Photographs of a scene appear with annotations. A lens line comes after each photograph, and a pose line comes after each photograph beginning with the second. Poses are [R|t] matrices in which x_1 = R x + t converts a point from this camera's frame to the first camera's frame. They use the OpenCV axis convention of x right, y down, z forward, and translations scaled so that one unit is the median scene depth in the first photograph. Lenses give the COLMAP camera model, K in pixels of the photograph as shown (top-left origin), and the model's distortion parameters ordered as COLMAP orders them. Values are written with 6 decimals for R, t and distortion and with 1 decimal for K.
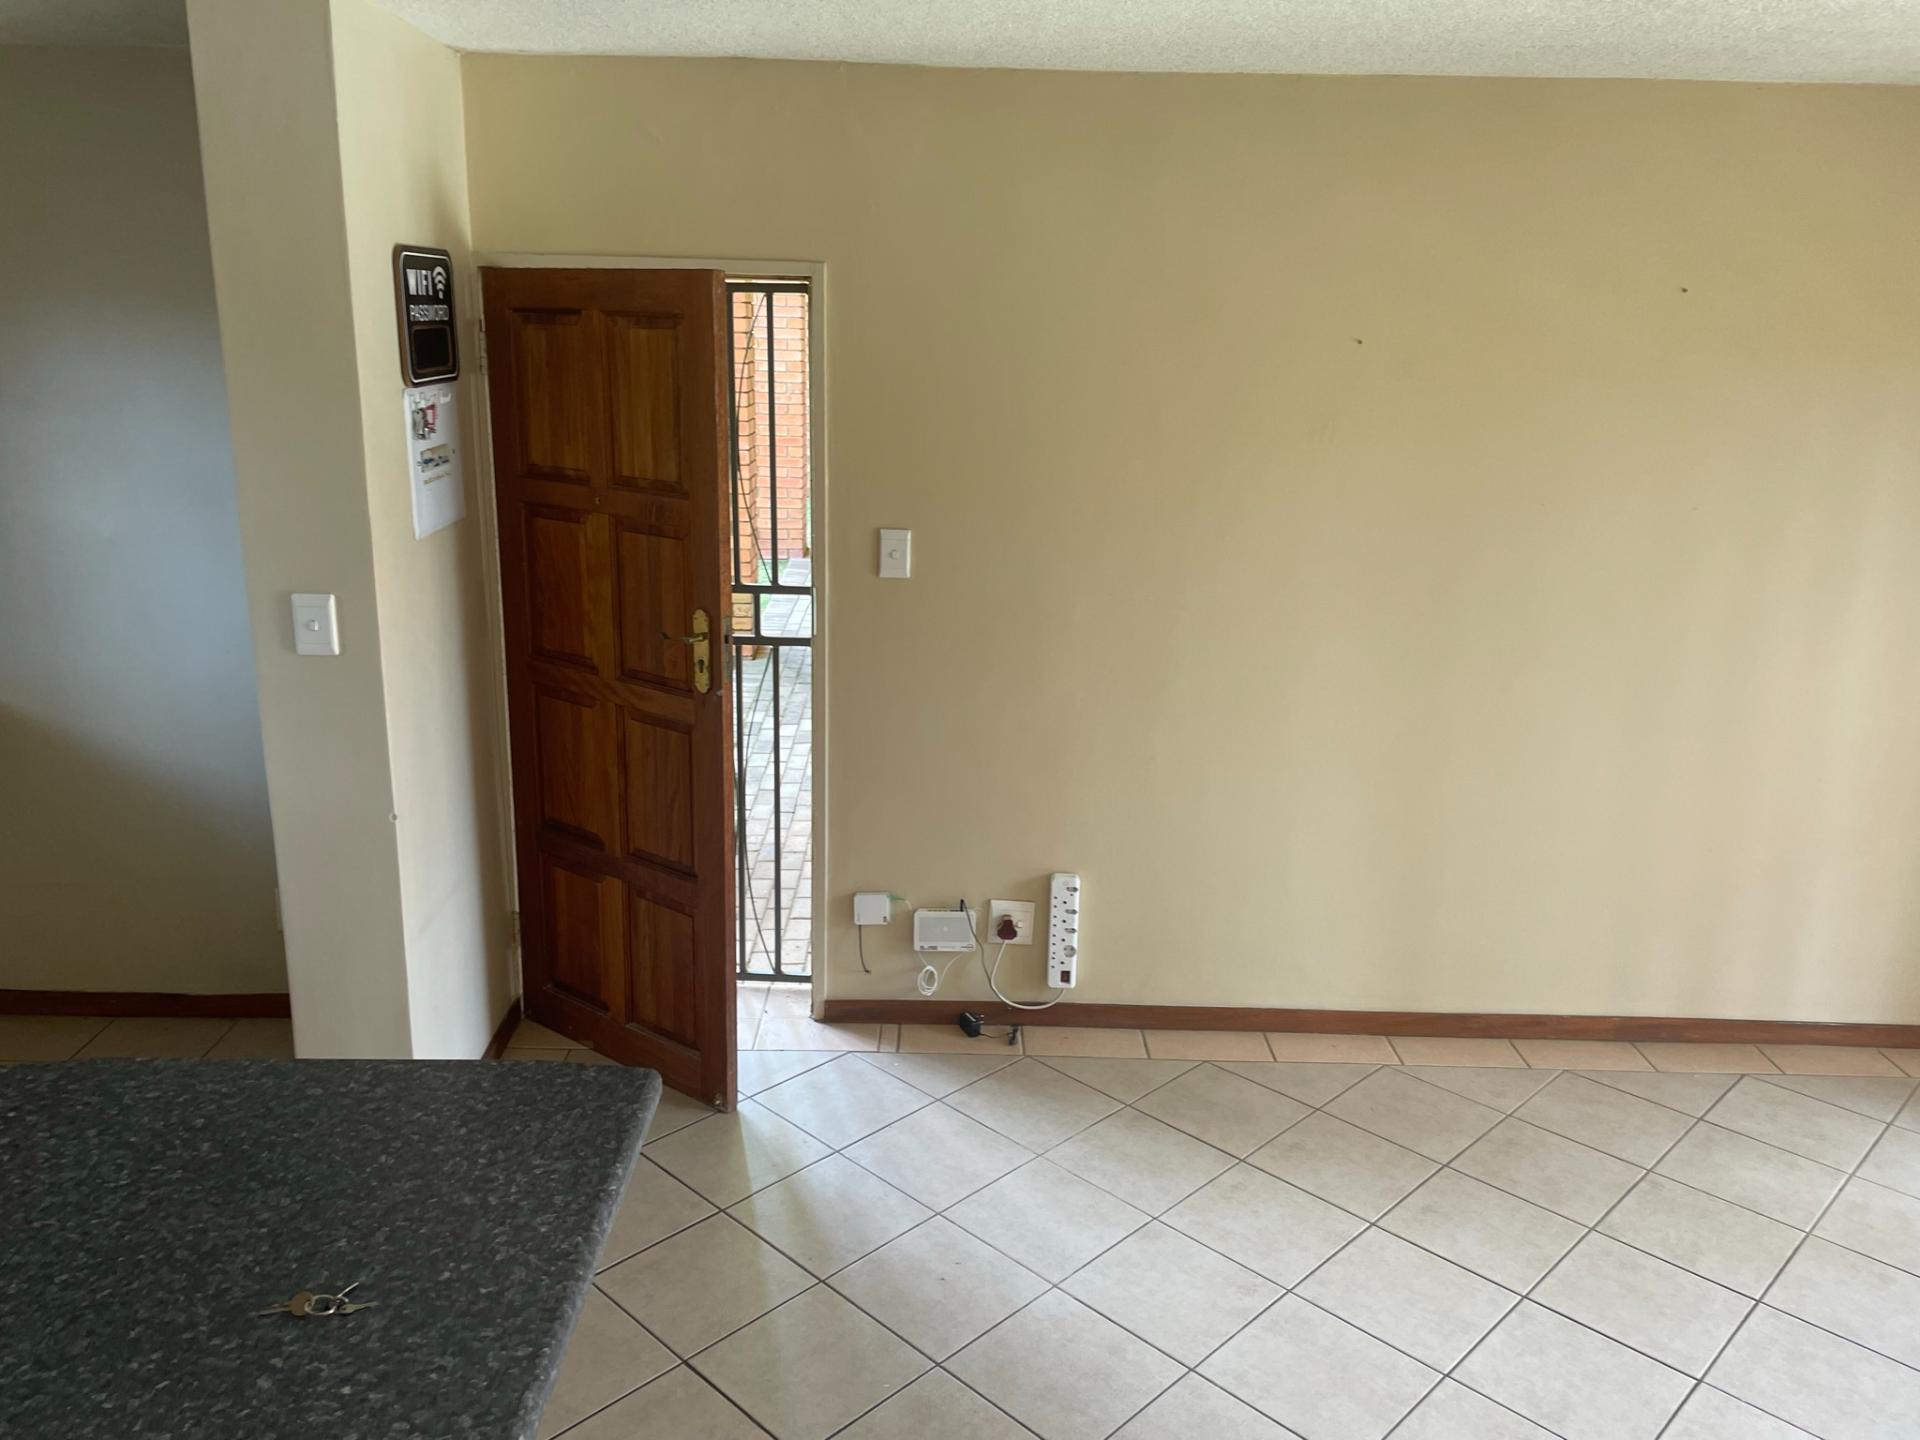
lens RADIAL K [[1461.1, 0, 956.9], [0, 1461.1, 700.9], [0, 0, 1]] dist [0.080005, -0.108519]
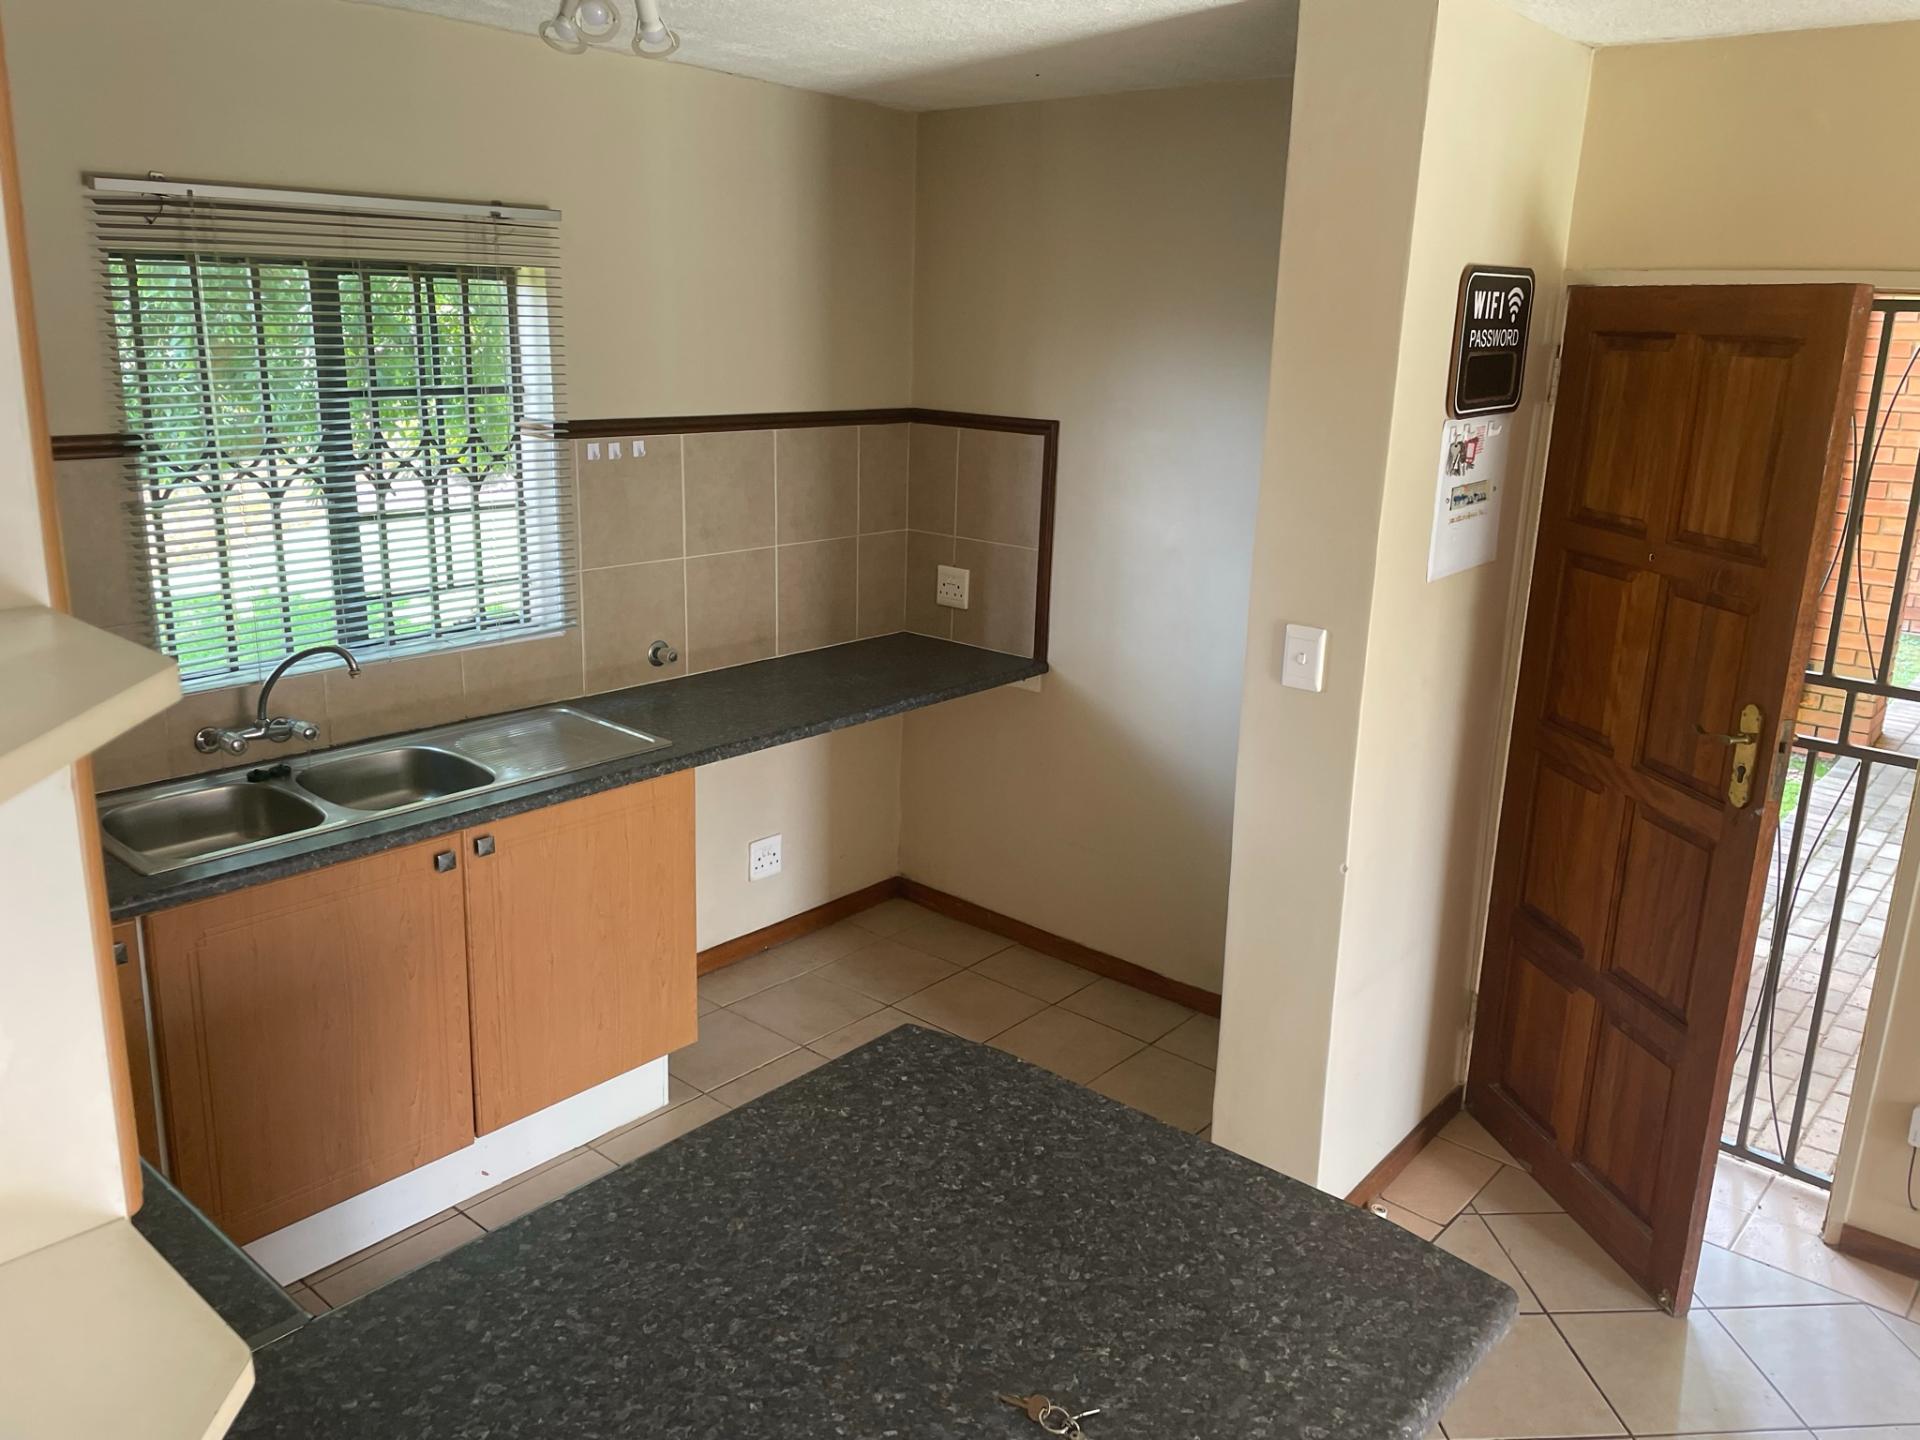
lens RADIAL K [[1461.1, 0, 958.5], [0, 1461.1, 698.6], [0, 0, 1]] dist [0.080005, -0.108519]
pose [[0.748834, 0.166862, -0.641409, 0.017996], [-0.175714, 0.983139, 0.050620, -0.030113], [0.639040, 0.074799, 0.765528, 0.101323]]
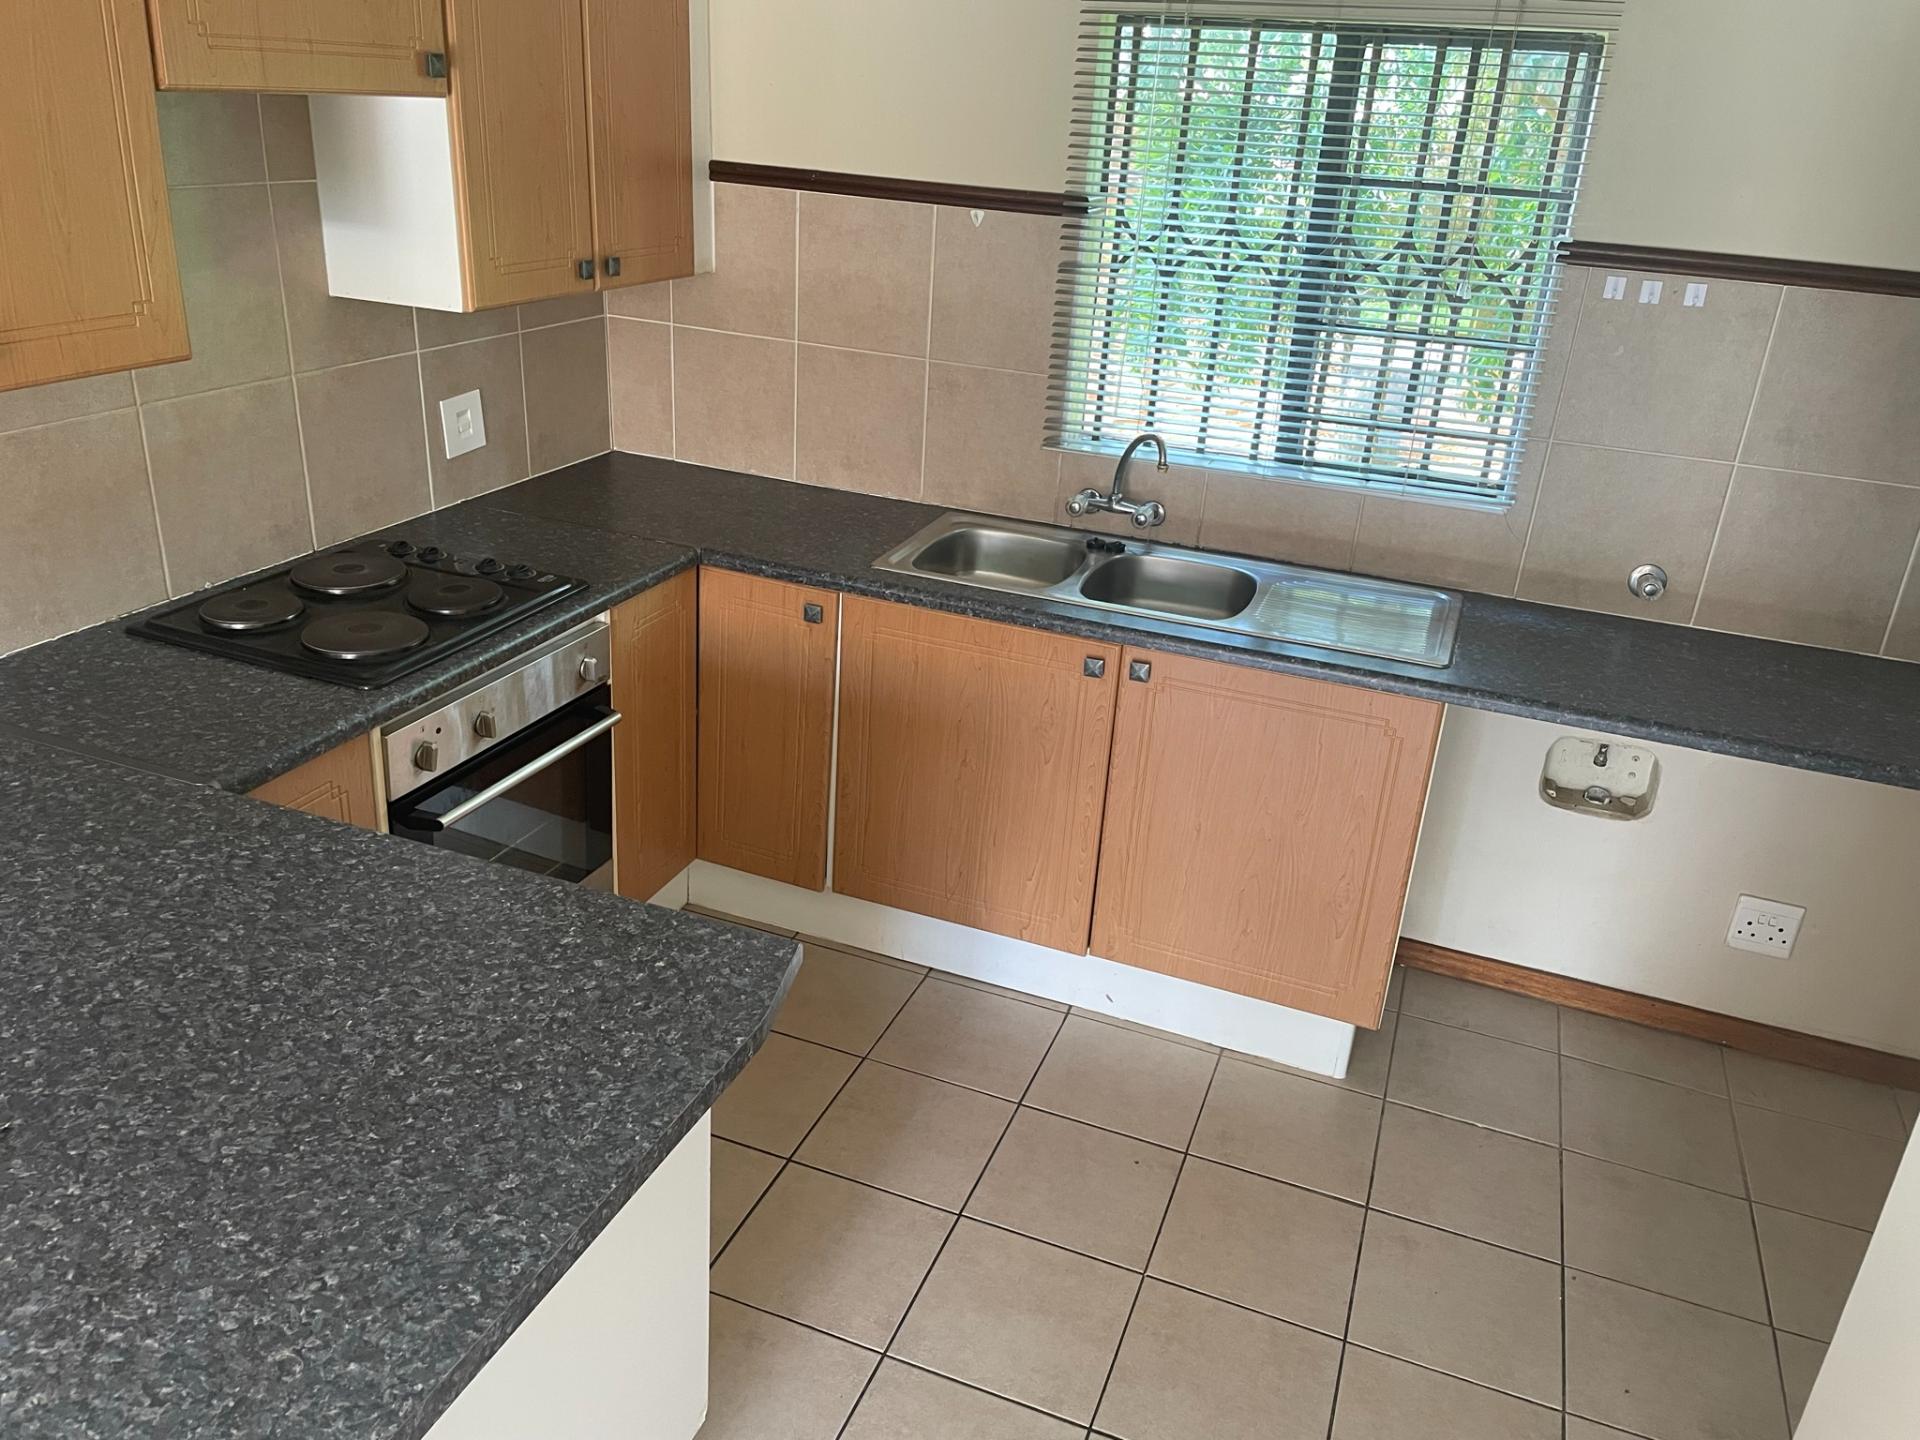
lens RADIAL K [[1461.1, 0, 941.7], [0, 1461.1, 708.2], [0, 0, 1]] dist [0.080005, -0.108519]
pose [[-0.374980, 0.333280, -0.865052, 0.014993], [-0.294610, 0.841922, 0.452076, -0.174969], [0.878974, 0.424372, -0.217516, 0.704742]]
